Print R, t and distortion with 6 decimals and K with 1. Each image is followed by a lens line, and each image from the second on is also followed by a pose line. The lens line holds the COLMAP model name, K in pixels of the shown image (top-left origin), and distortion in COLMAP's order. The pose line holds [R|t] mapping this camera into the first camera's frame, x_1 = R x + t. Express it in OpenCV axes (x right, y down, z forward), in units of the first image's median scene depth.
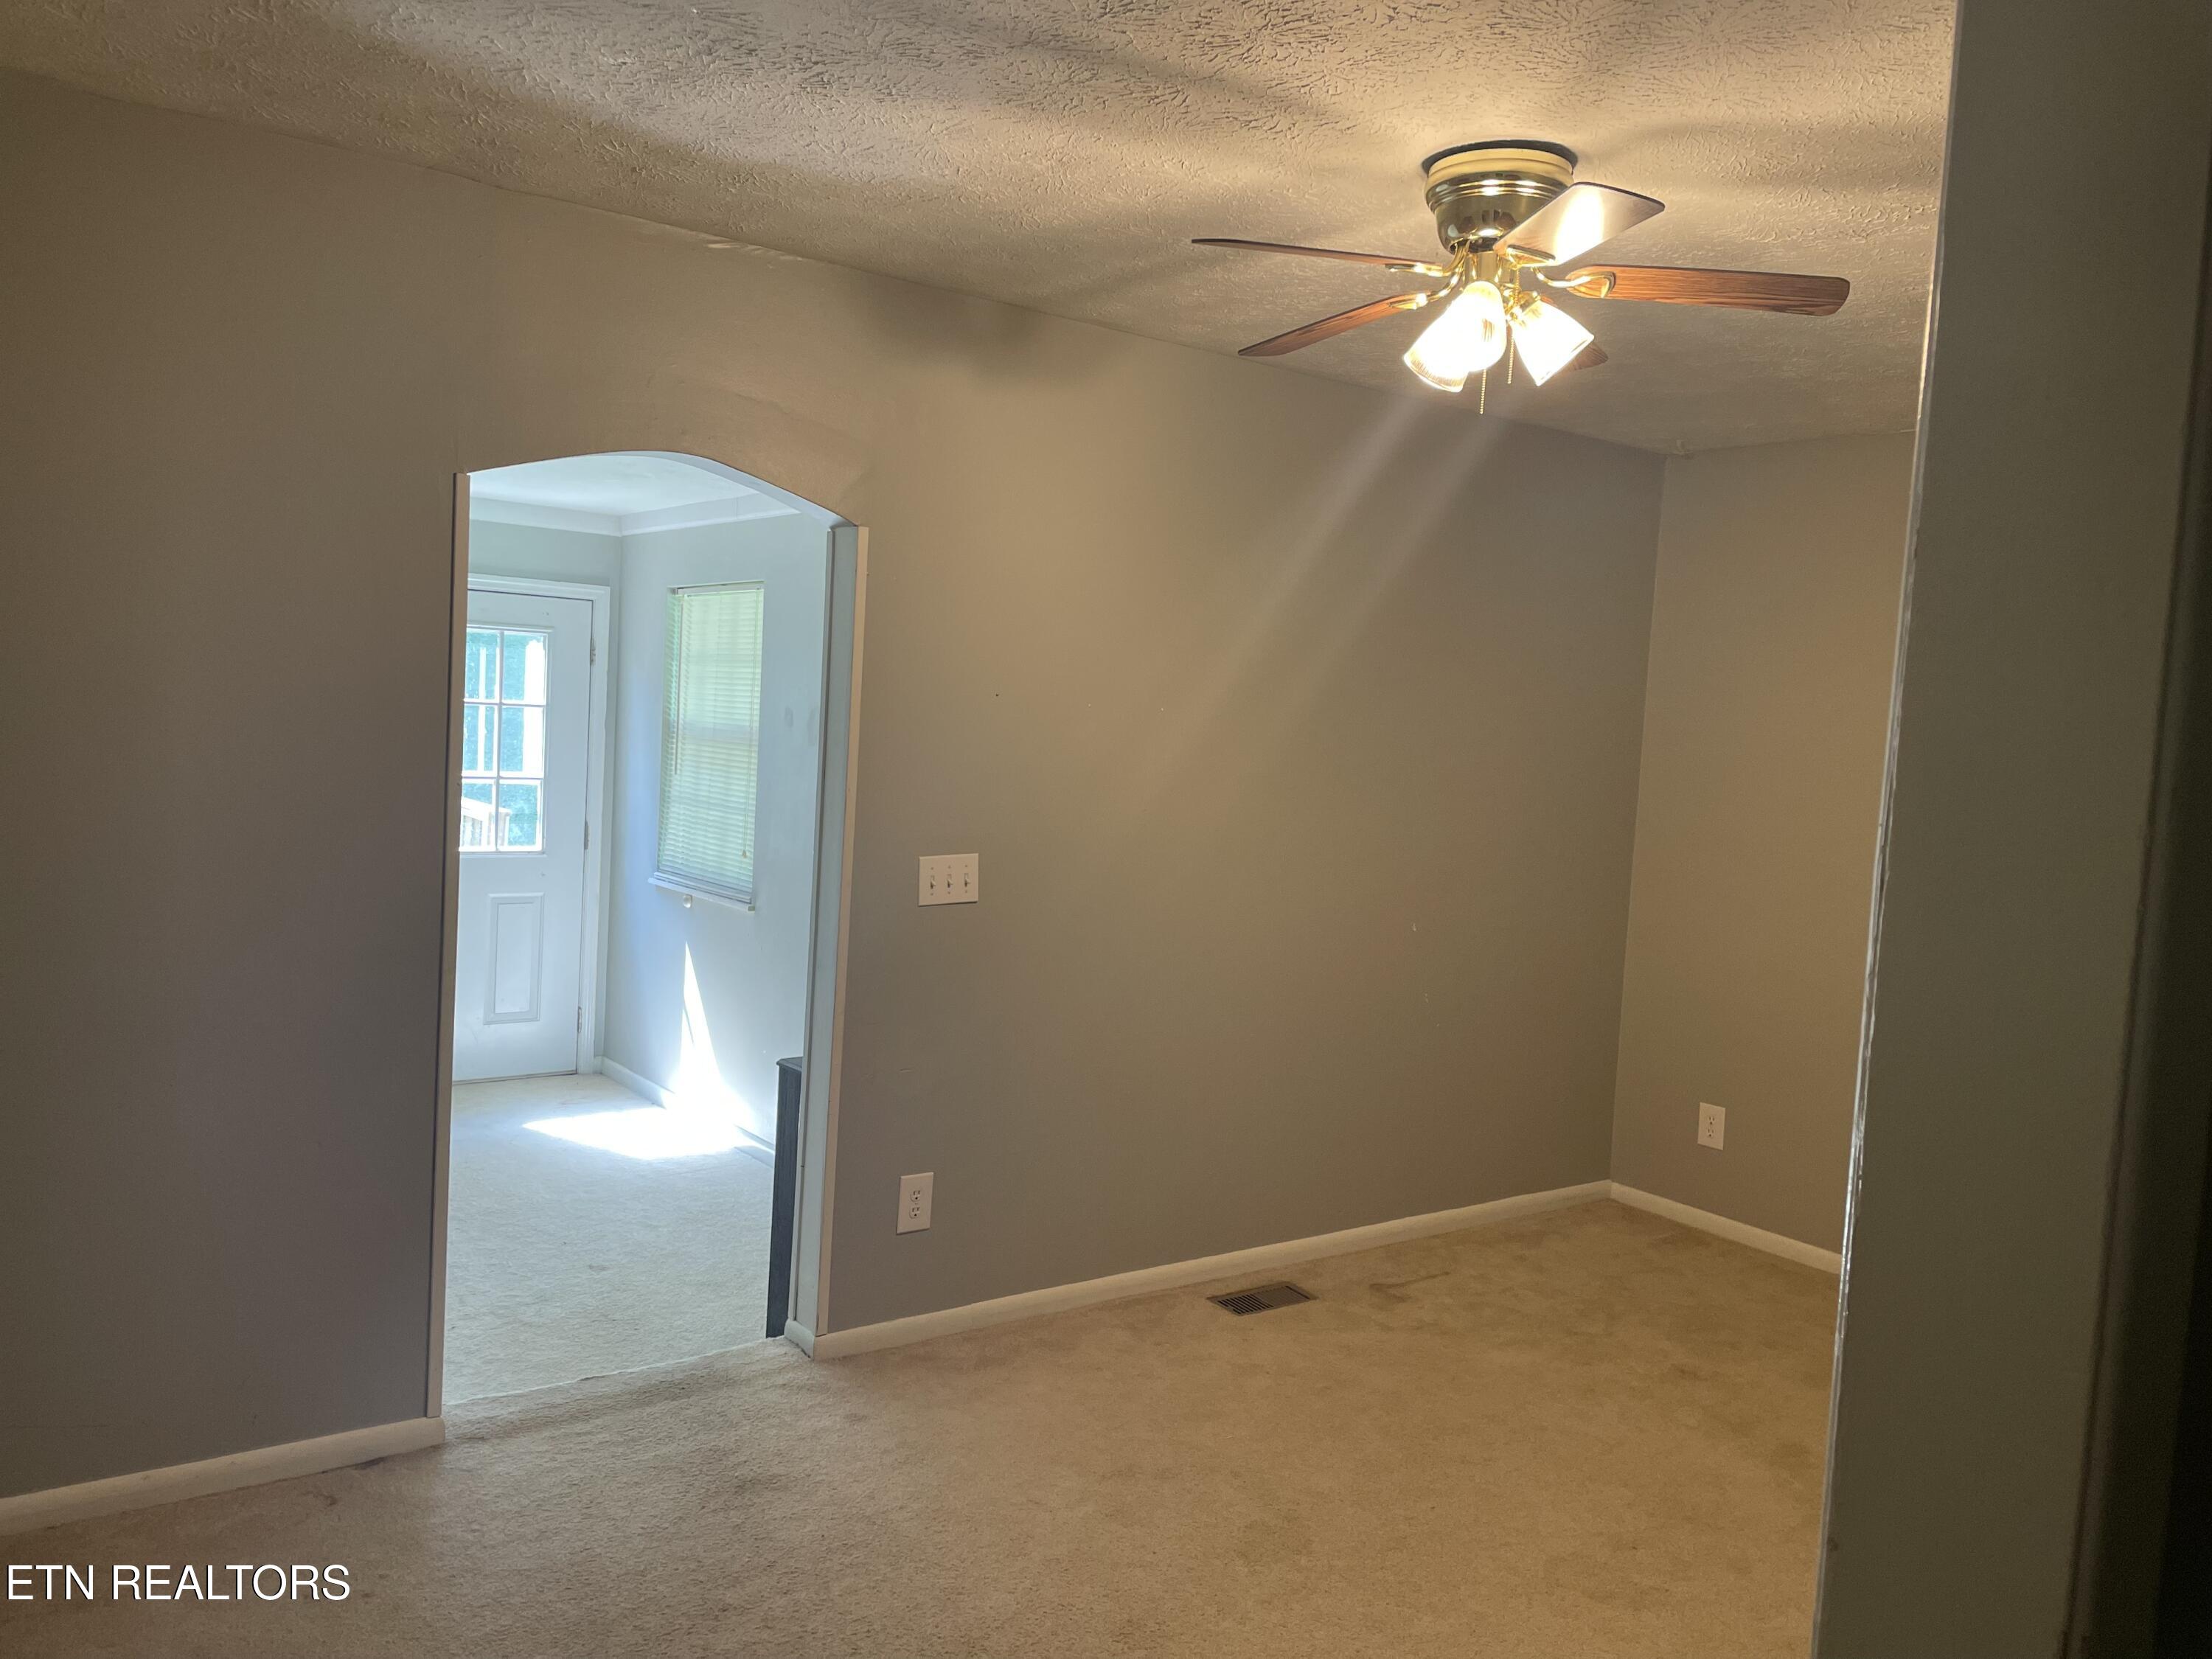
lens RADIAL K [[1693.7, 0, 1111.1], [0, 1693.7, 823.1], [0, 0, 1]] dist [0.106197, -0.076815]
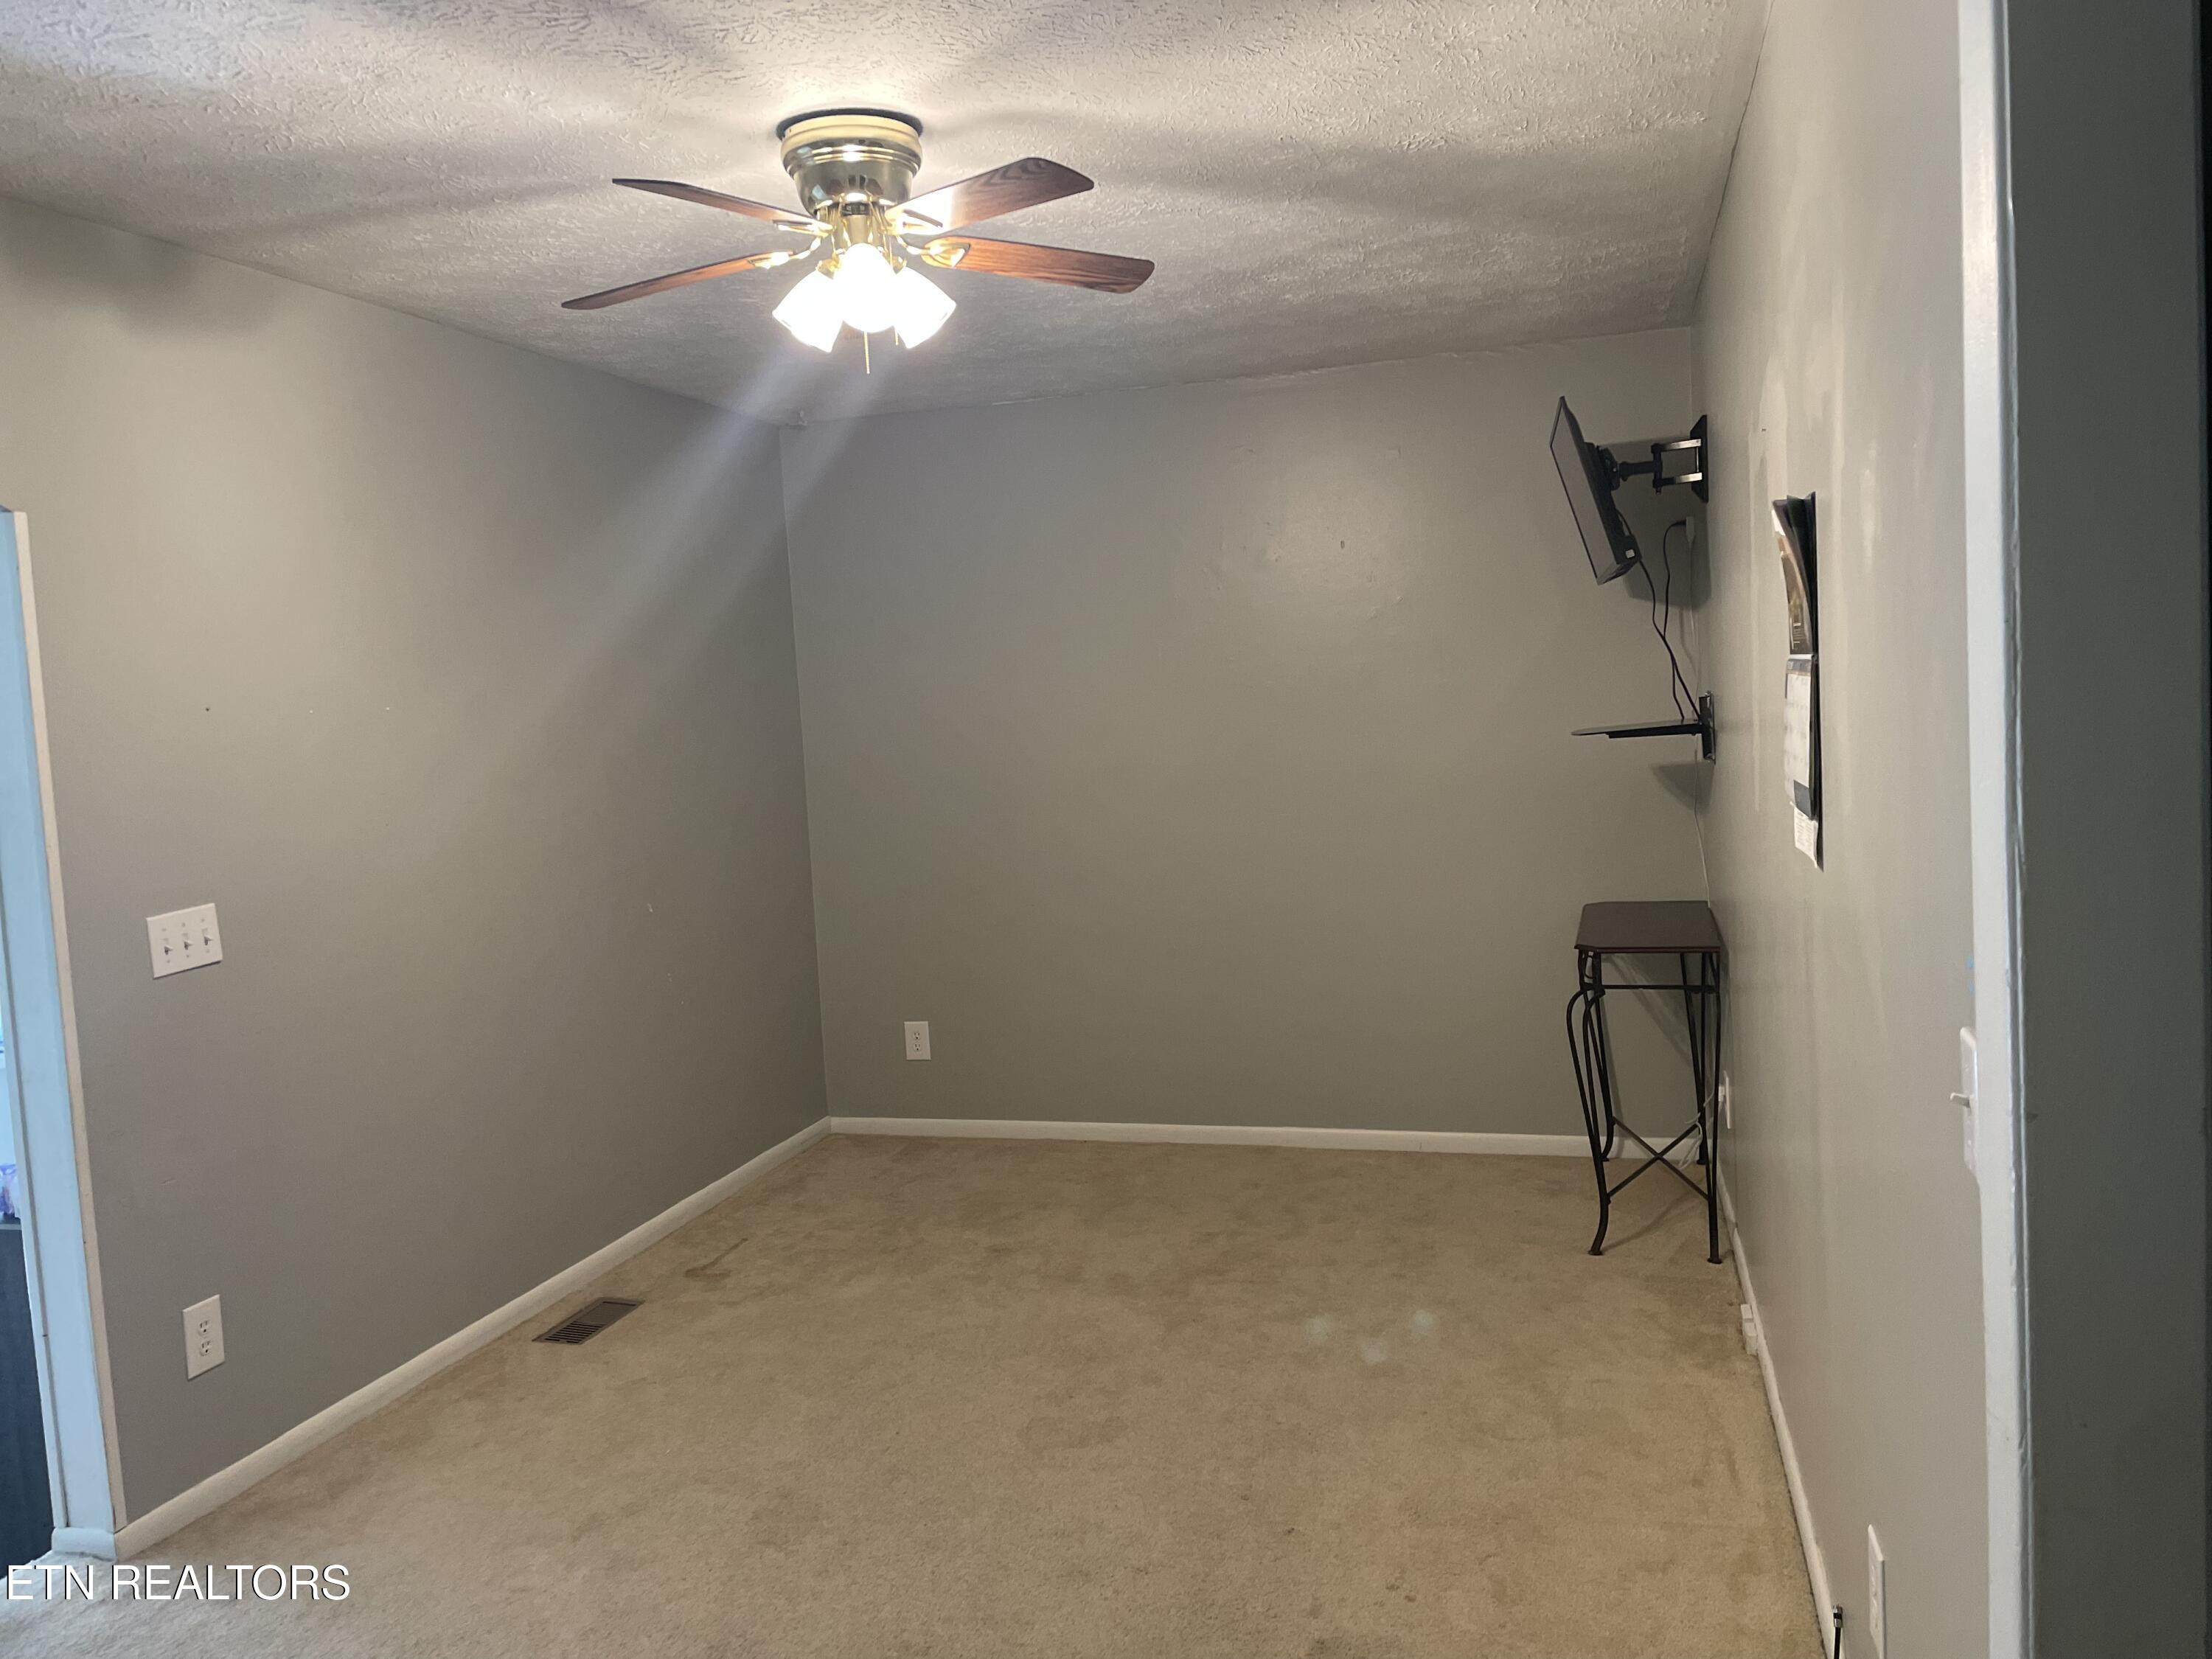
lens RADIAL K [[1693.7, 0, 1121.2], [0, 1693.7, 822.2], [0, 0, 1]] dist [0.106197, -0.076815]
pose [[0.802339, -0.150385, 0.577613, -0.210208], [0.144288, 0.987905, 0.056781, -0.005185], [-0.579166, 0.037785, 0.814334, 0.054997]]
